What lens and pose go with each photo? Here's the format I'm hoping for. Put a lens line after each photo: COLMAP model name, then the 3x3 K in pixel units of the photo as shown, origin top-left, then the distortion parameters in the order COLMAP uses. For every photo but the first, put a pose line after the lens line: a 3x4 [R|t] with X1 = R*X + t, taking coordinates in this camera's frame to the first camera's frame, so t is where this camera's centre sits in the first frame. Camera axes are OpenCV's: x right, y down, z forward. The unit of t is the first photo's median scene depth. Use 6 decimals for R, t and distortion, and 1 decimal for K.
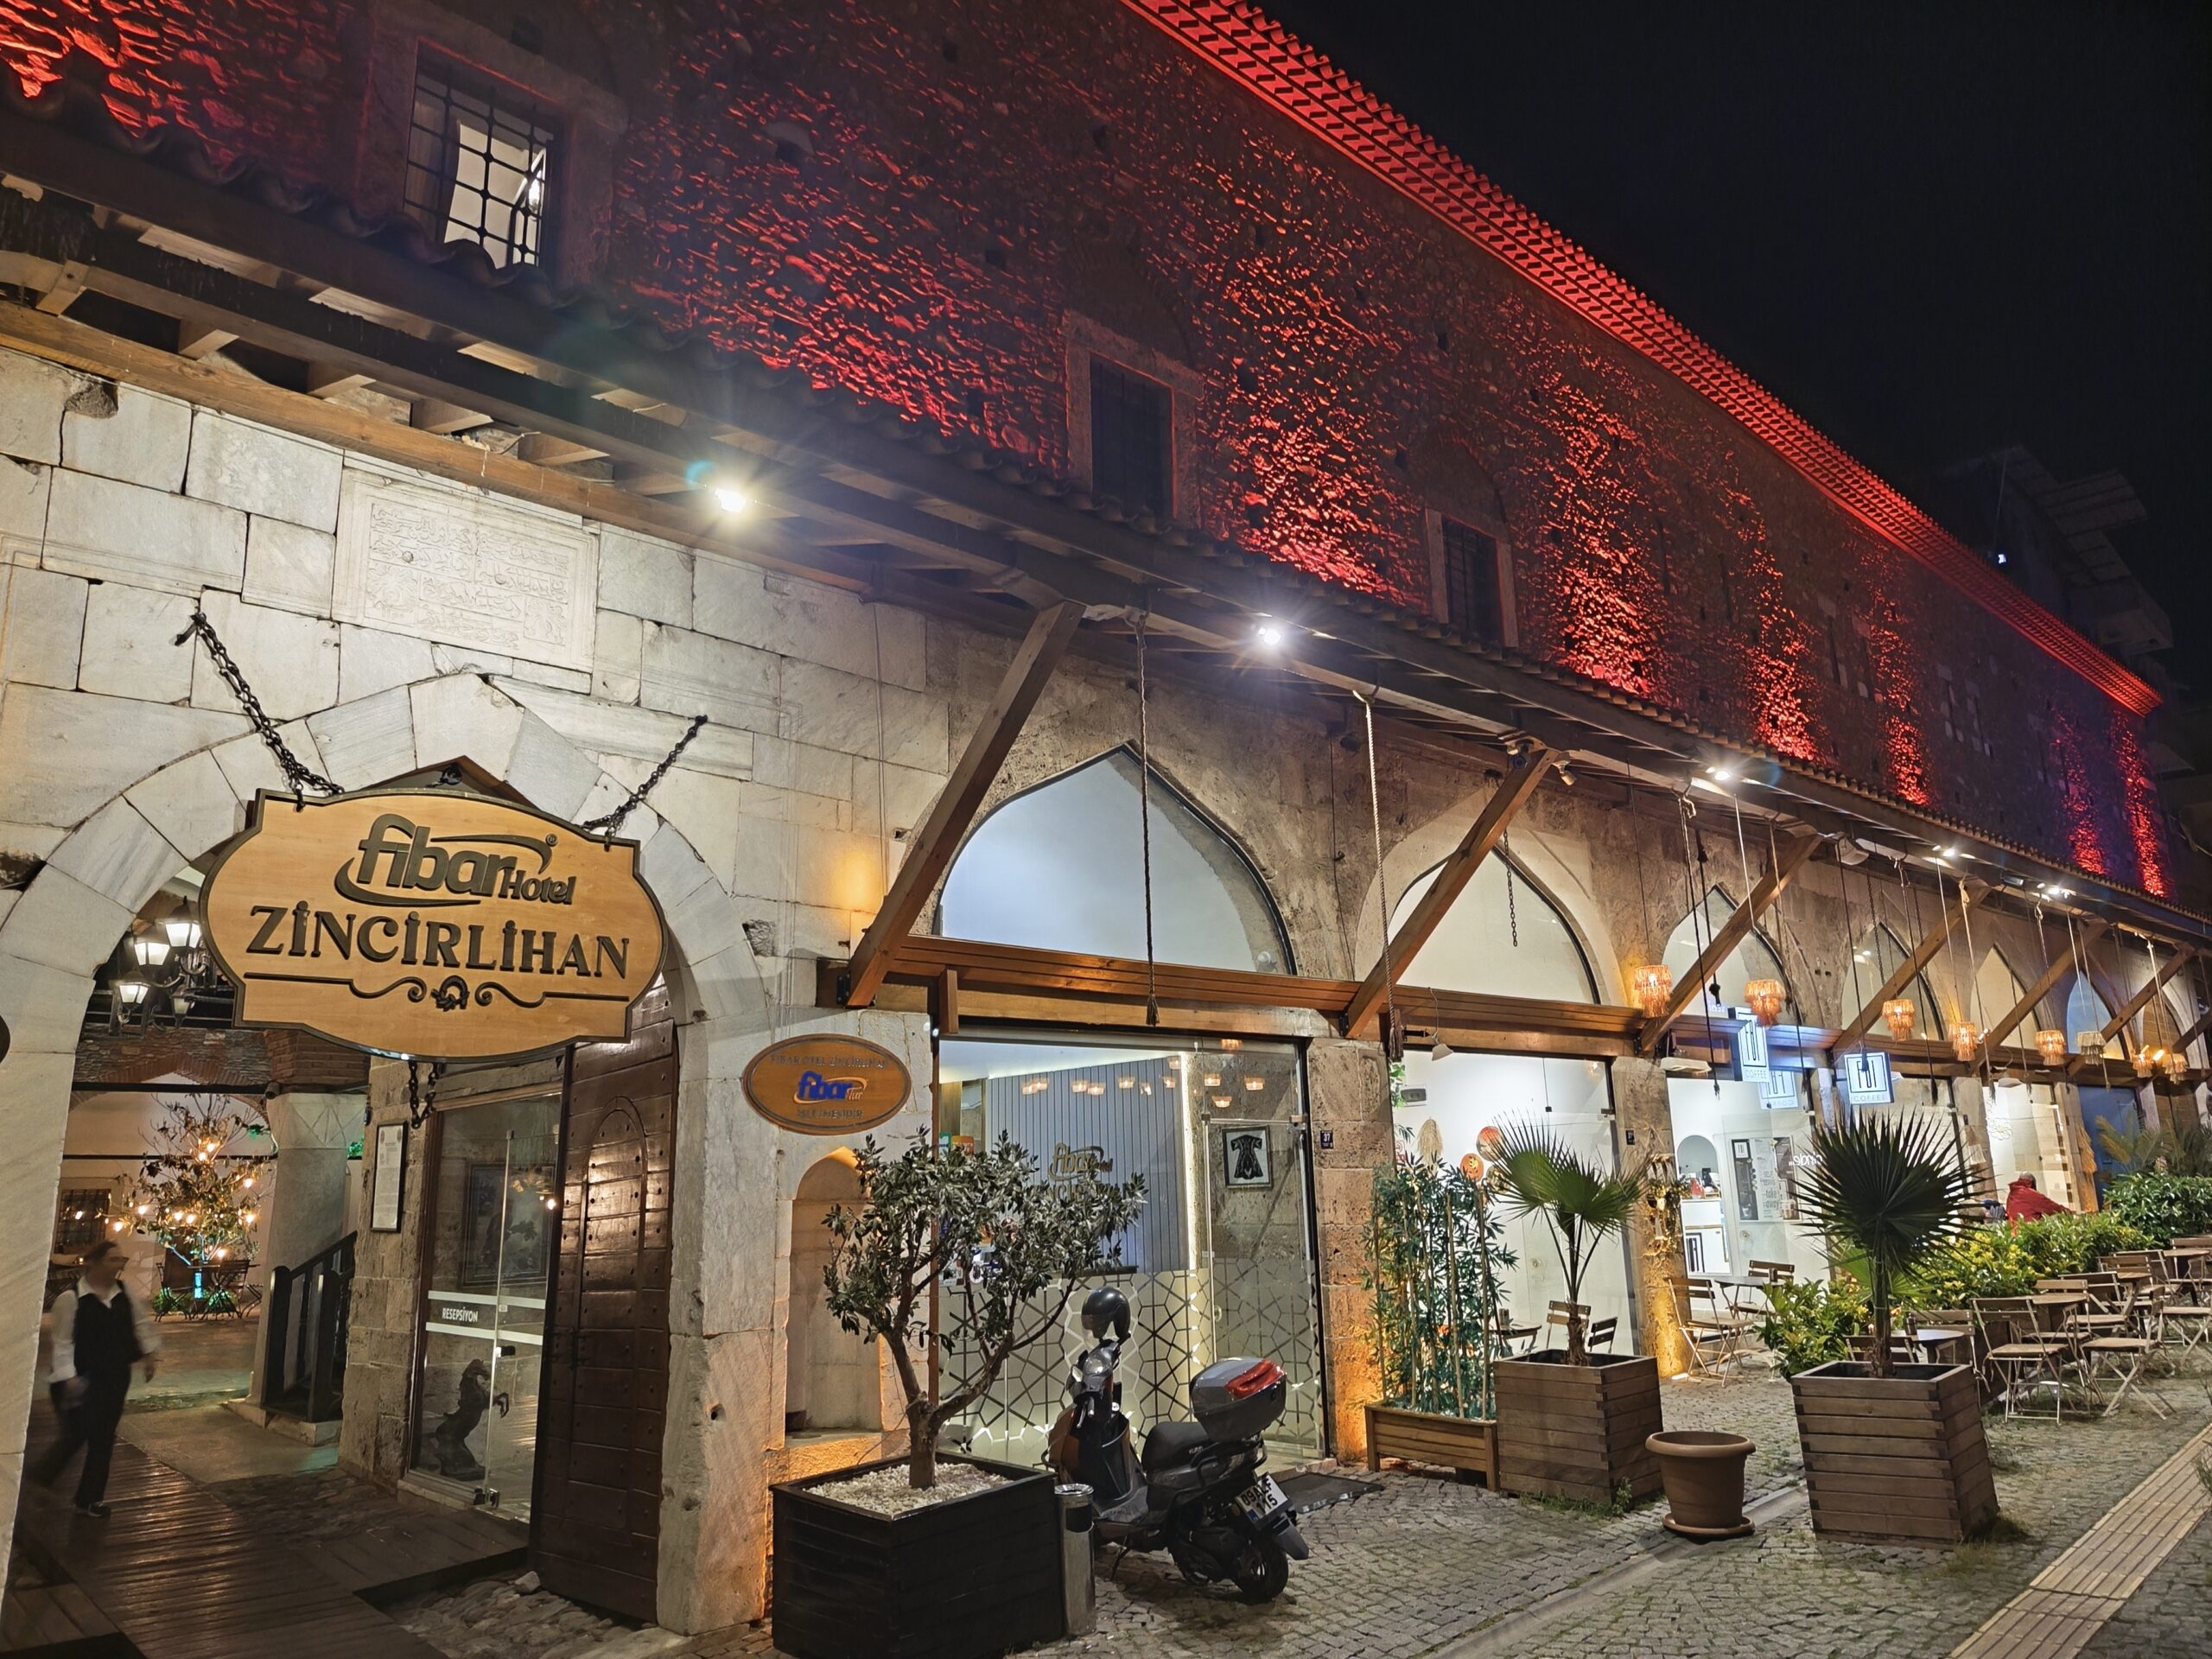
lens RADIAL K [[1525.7, 0, 1106.0], [0, 1525.7, 829.5], [0, 0, 1]] dist [0.054194, -0.090742]
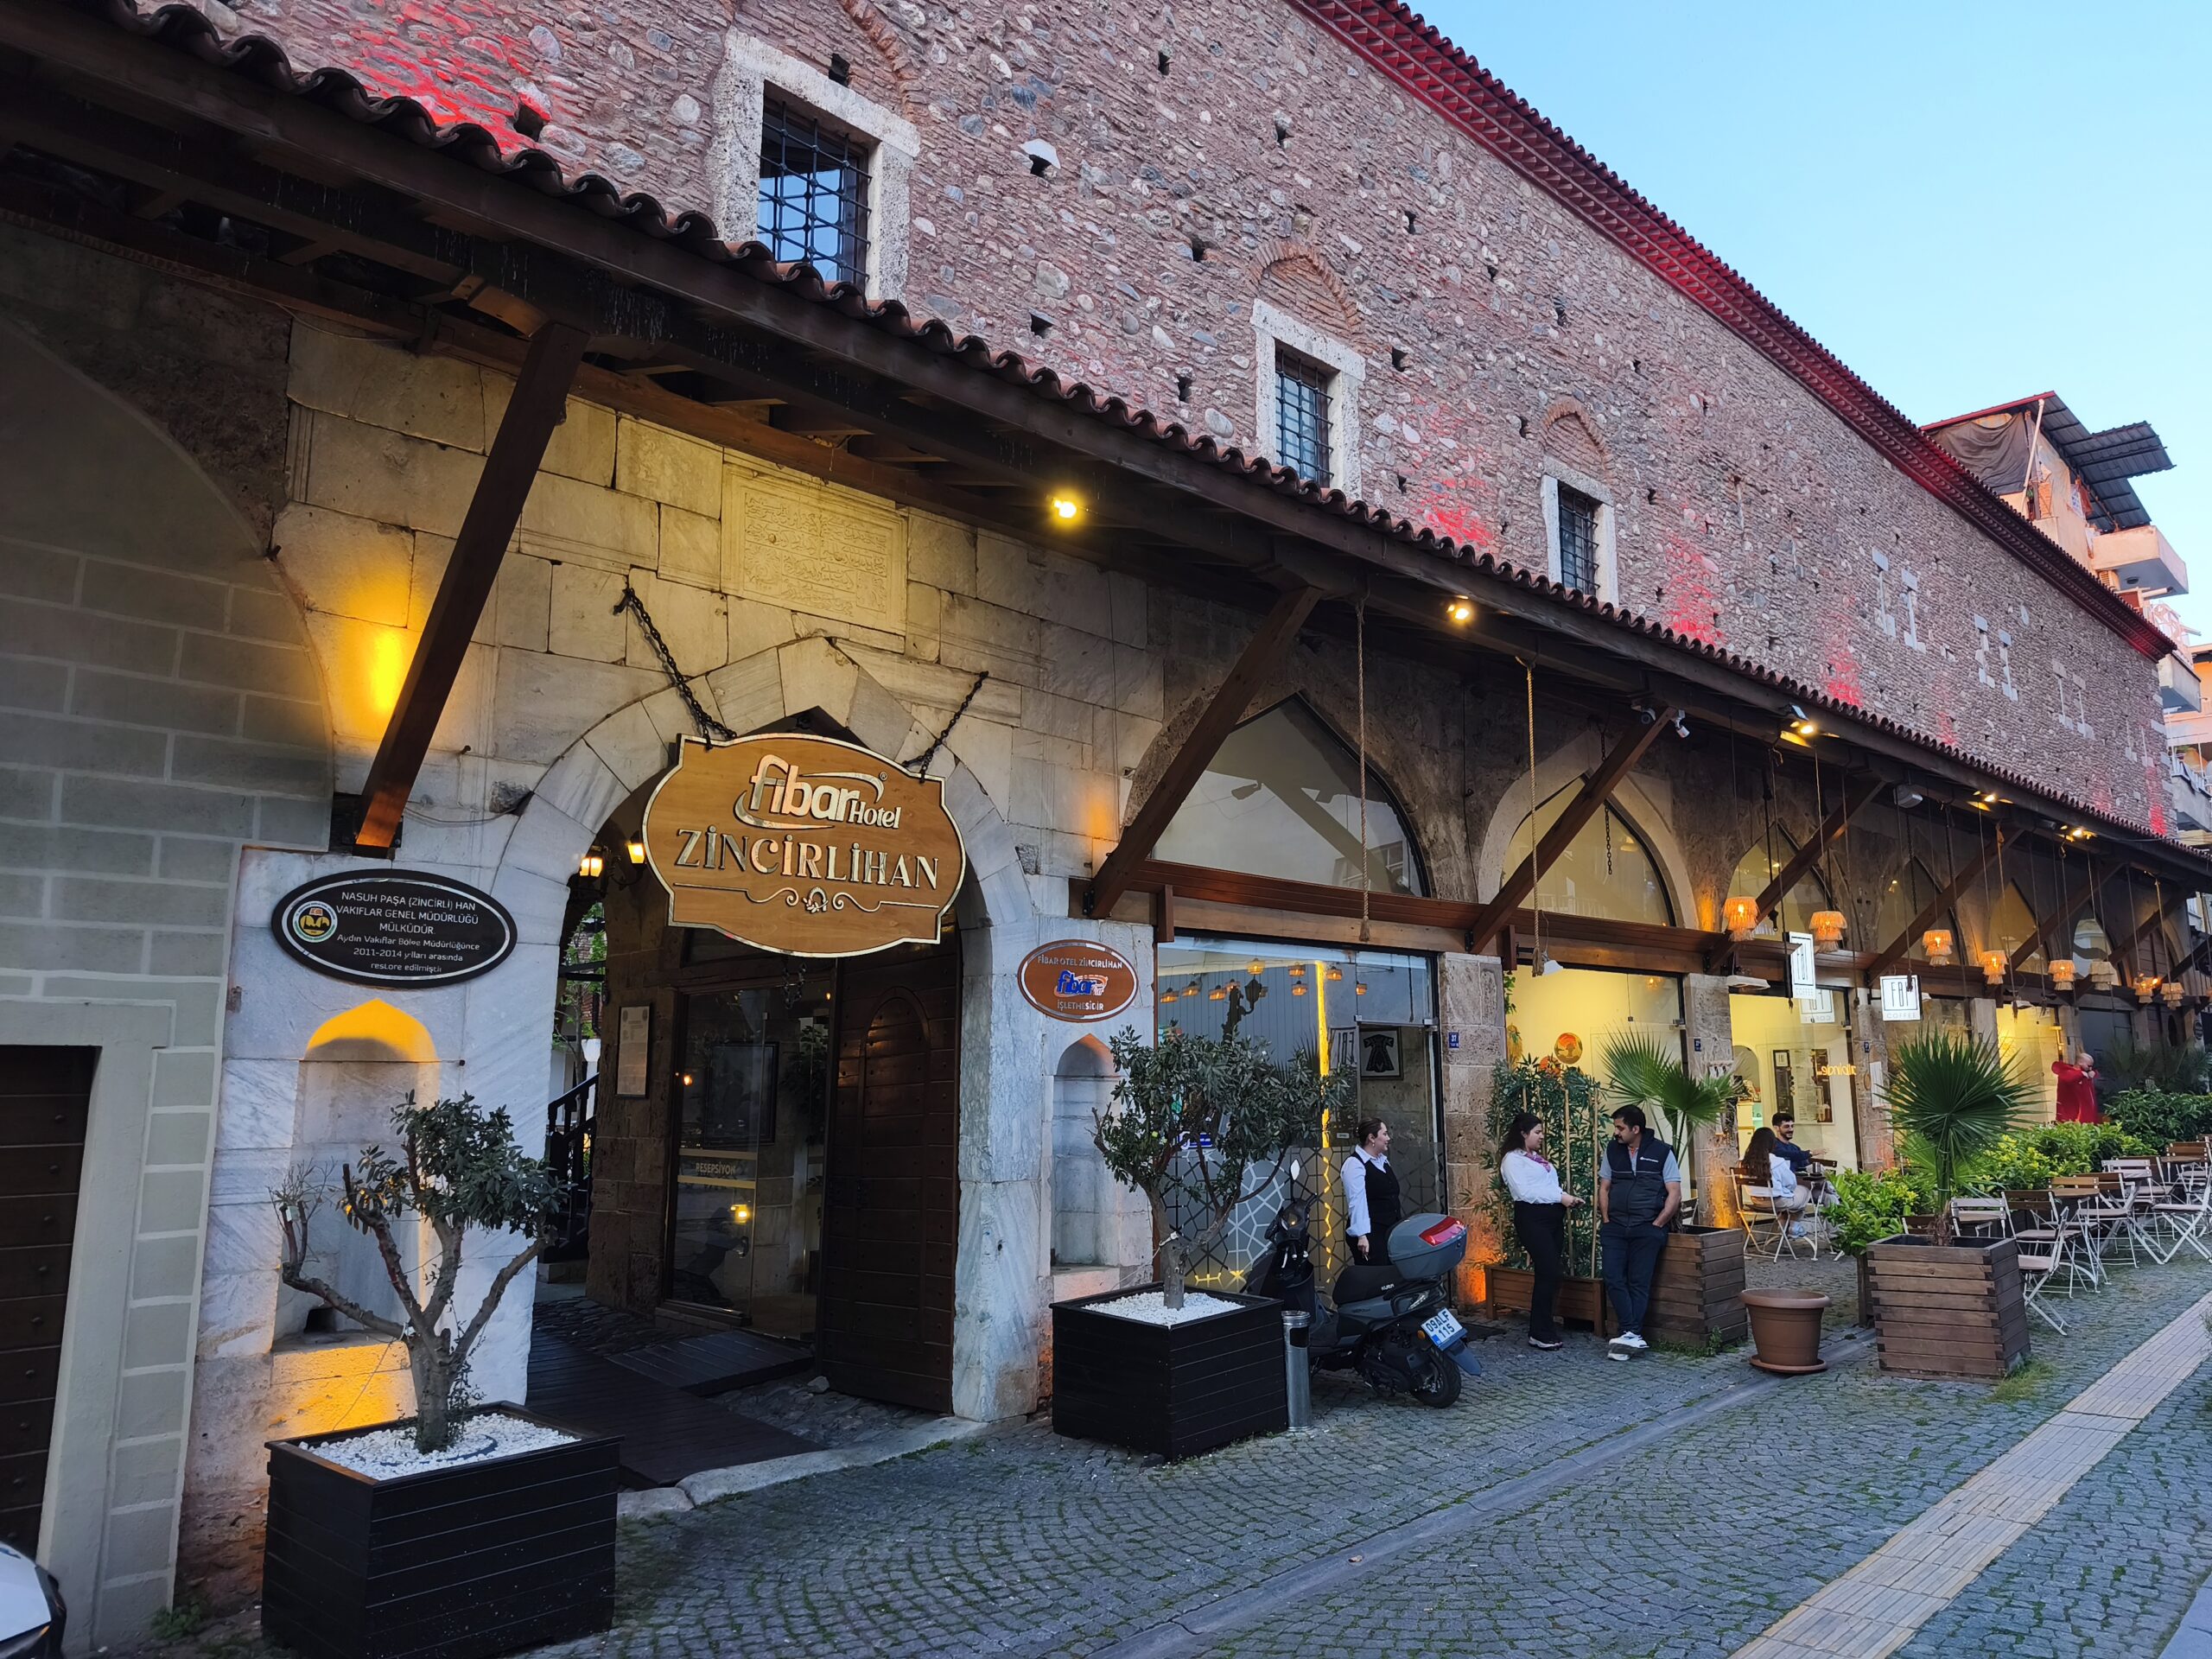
lens RADIAL K [[1513.3, 0, 1106.0], [0, 1513.3, 829.5], [0, 0, 1]] dist [0.073508, -0.125894]
pose [[0.999667, 0.025477, 0.003987, -0.164392], [-0.025679, 0.997656, 0.063428, -0.027895], [-0.002362, -0.063509, 0.997978, -0.172771]]
